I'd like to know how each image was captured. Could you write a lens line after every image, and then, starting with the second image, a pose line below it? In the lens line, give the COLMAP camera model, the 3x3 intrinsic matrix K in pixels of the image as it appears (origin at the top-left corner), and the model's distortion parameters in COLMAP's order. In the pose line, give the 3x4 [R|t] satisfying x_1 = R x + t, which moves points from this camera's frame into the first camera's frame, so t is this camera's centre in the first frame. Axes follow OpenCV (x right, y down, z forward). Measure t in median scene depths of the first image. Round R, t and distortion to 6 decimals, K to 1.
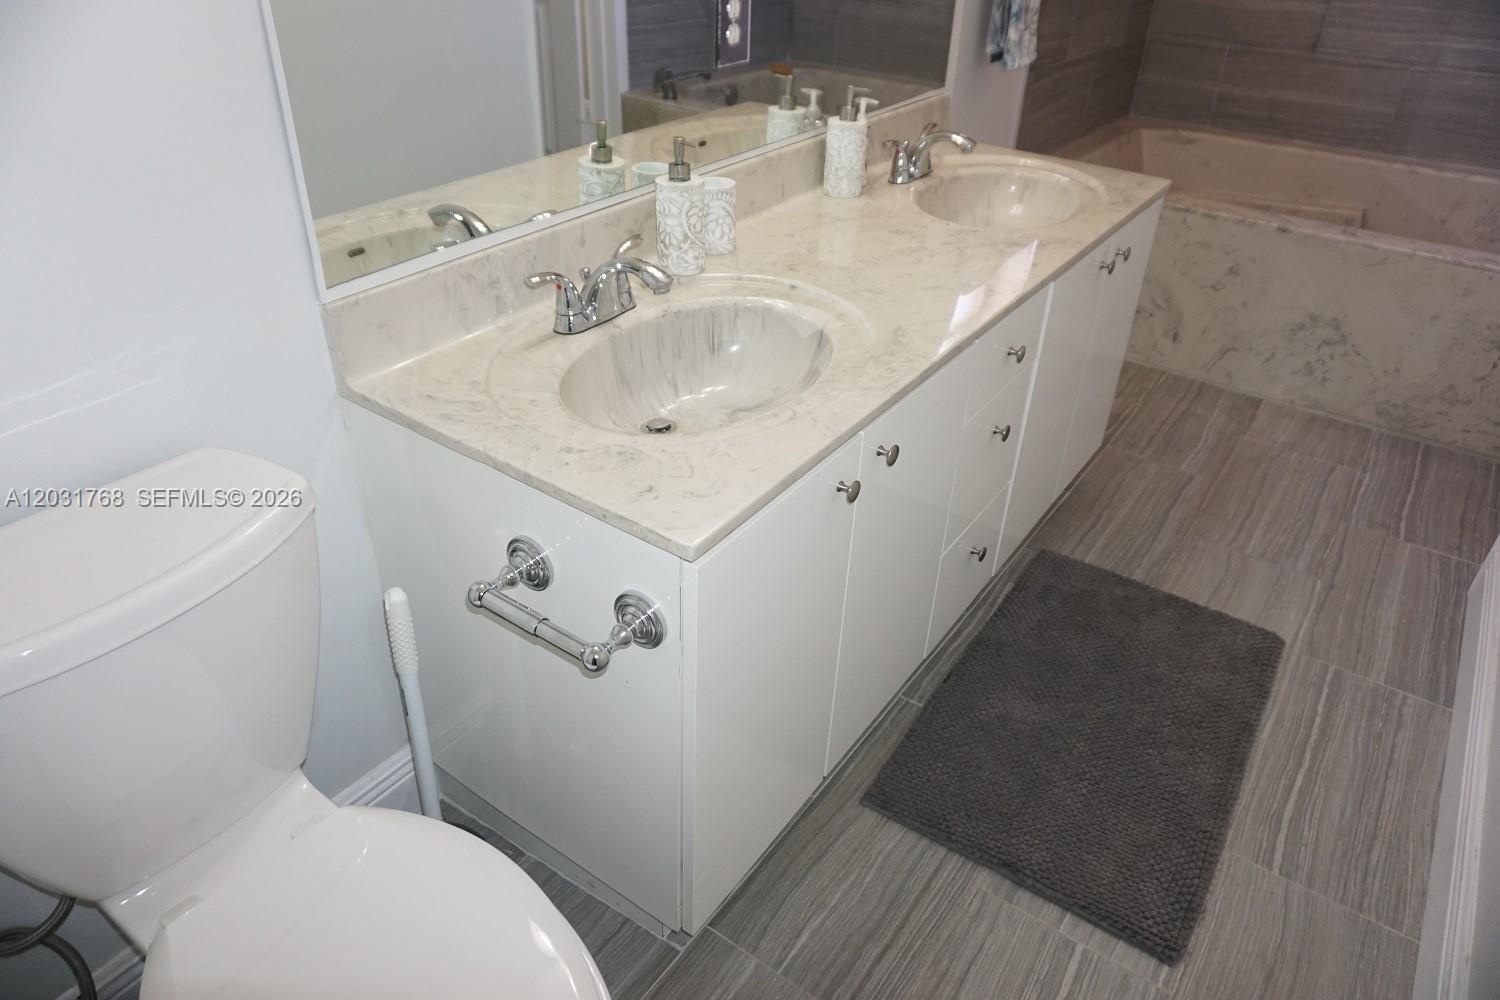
lens RADIAL K [[1005.4, 0, 742.0], [0, 1005.4, 497.6], [0, 0, 1]] dist [-0.052043, 0.039530]
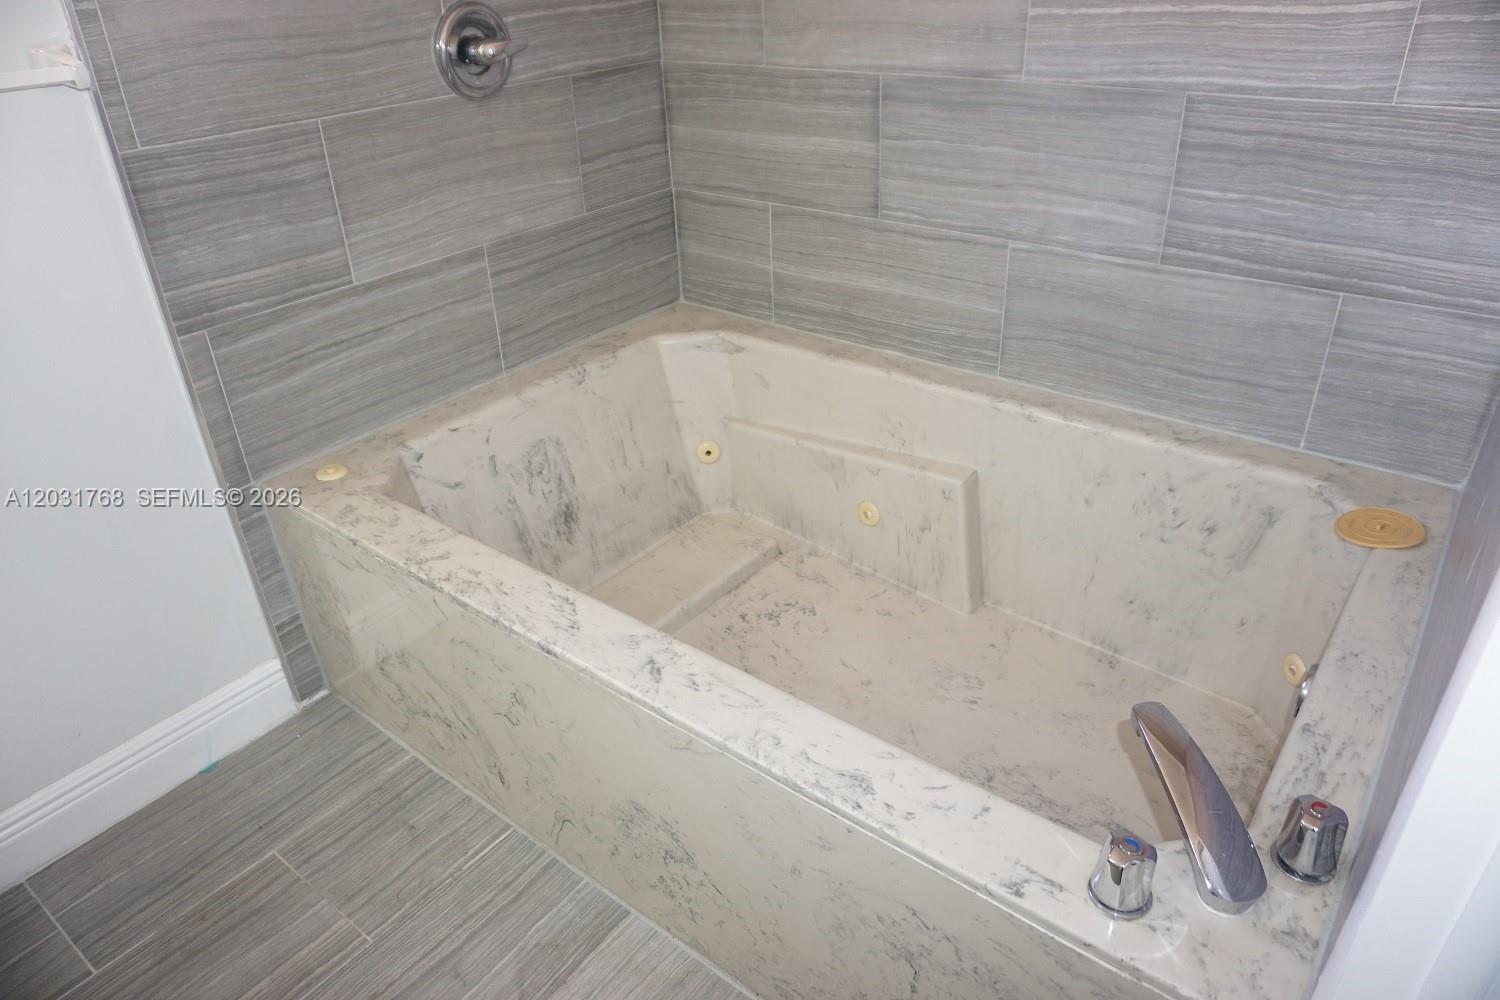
lens RADIAL K [[1005.4, 0, 741.9], [0, 1005.4, 506.5], [0, 0, 1]] dist [-0.052043, 0.039530]
pose [[0.996922, -0.028553, -0.073019, 0.767348], [0.025545, 0.998799, -0.041801, -0.358063], [0.074125, 0.039807, 0.996454, 0.563319]]
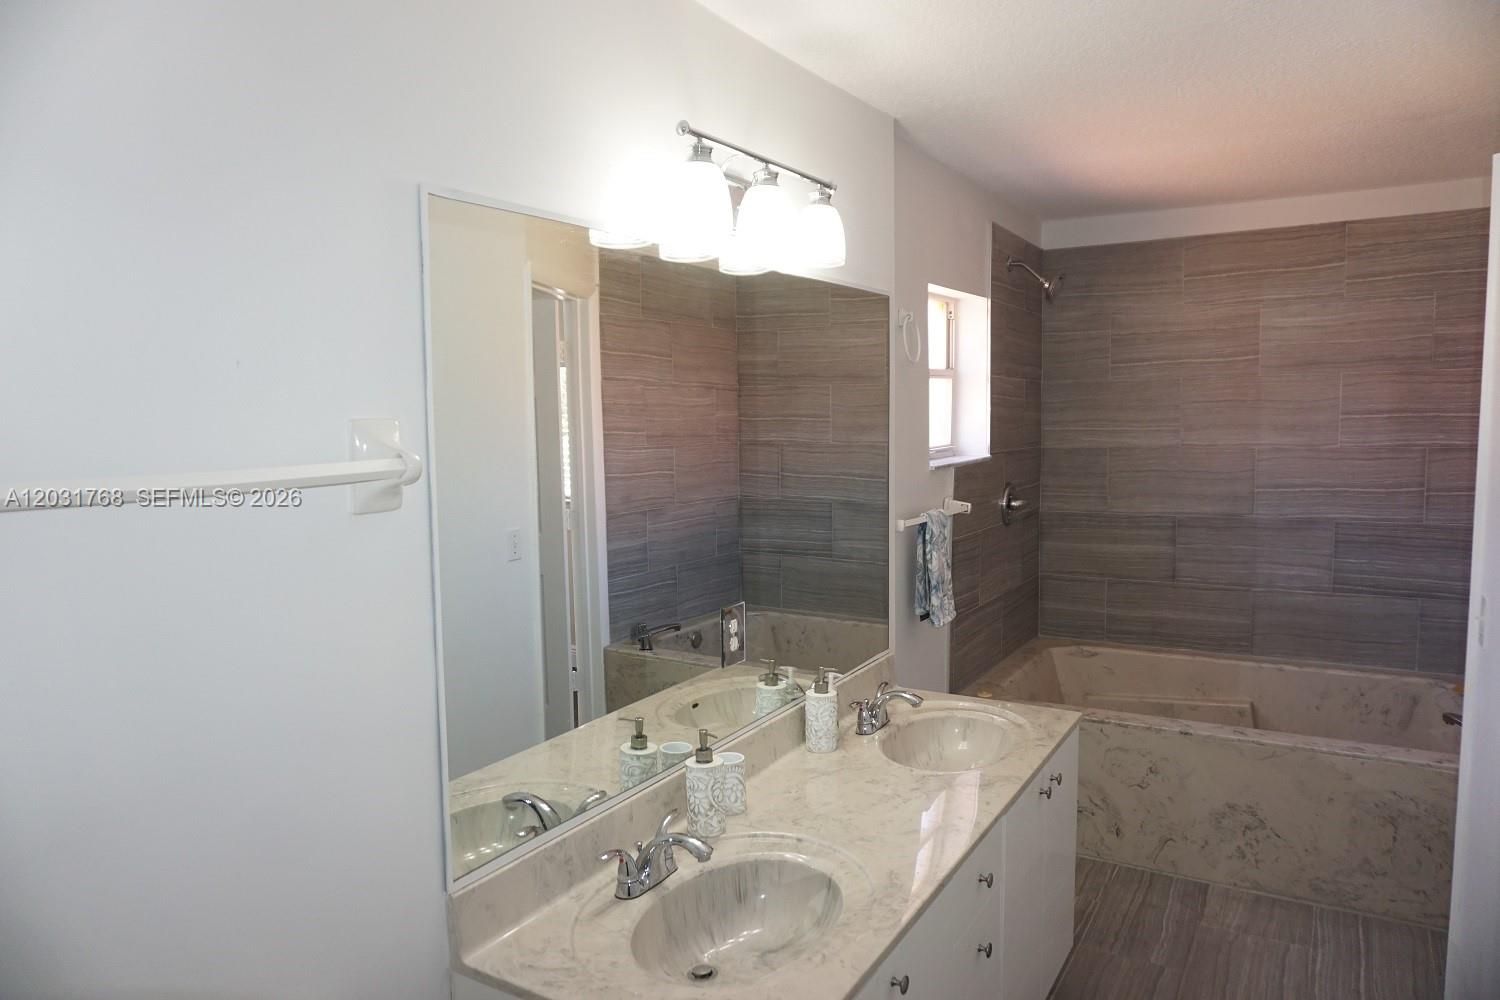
lens RADIAL K [[1005.4, 0, 744.1], [0, 1005.4, 514.8], [0, 0, 1]] dist [-0.052043, 0.039530]
pose [[0.996217, -0.051835, 0.069747, -0.050904], [0.077800, 0.889569, -0.450126, -0.011060], [-0.038712, 0.453850, 0.890237, -0.169208]]
